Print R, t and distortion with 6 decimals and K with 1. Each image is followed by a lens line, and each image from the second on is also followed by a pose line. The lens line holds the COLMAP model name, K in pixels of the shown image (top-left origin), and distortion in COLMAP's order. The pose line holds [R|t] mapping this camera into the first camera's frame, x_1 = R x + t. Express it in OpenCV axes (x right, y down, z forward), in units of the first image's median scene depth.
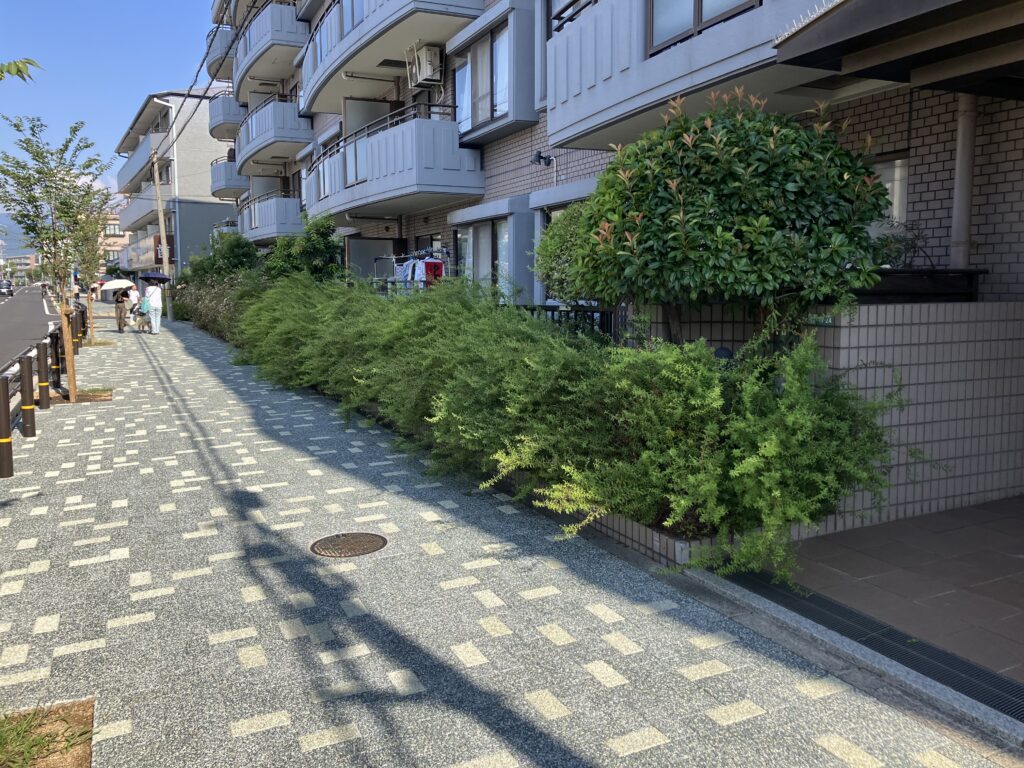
lens RADIAL K [[838.3, 0, 512.0], [0, 838.3, 384.0], [0, 0, 1]] dist [-0.004832, 0.038425]
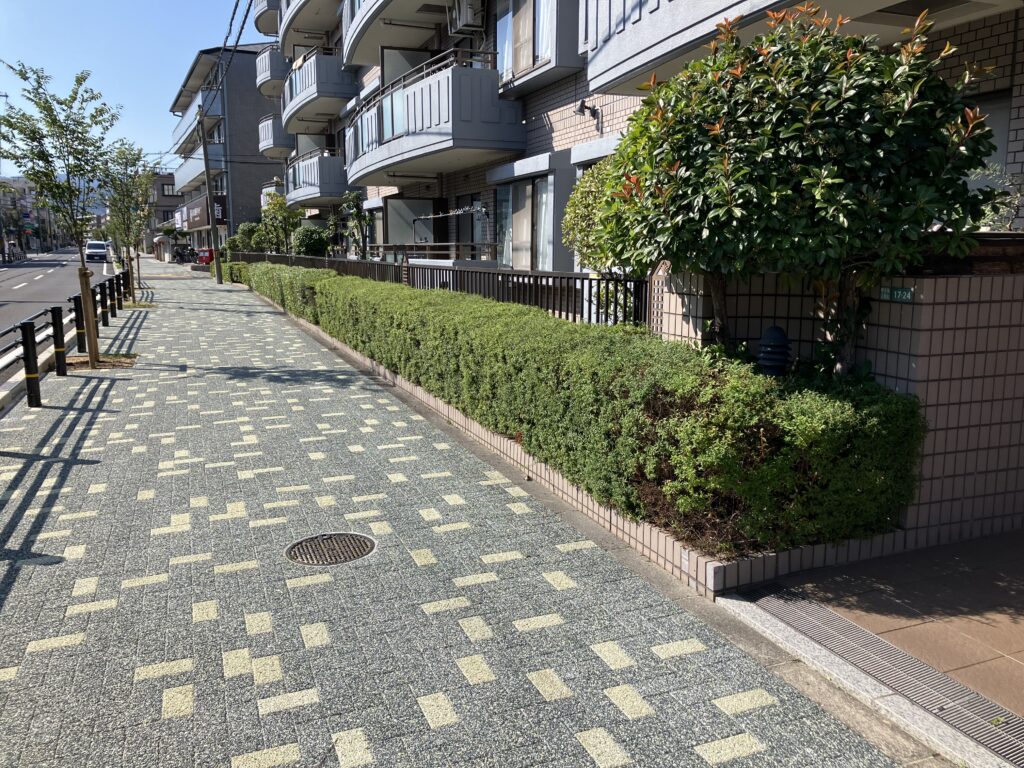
lens RADIAL K [[837.7, 0, 511.9], [0, 837.7, 394.1], [0, 0, 1]] dist [0.007858, -0.004746]
pose [[0.997575, 0.017111, -0.067459, 0.037541], [-0.013337, 0.998342, 0.055990, -0.015305], [0.068305, -0.054955, 0.996150, 0.115420]]
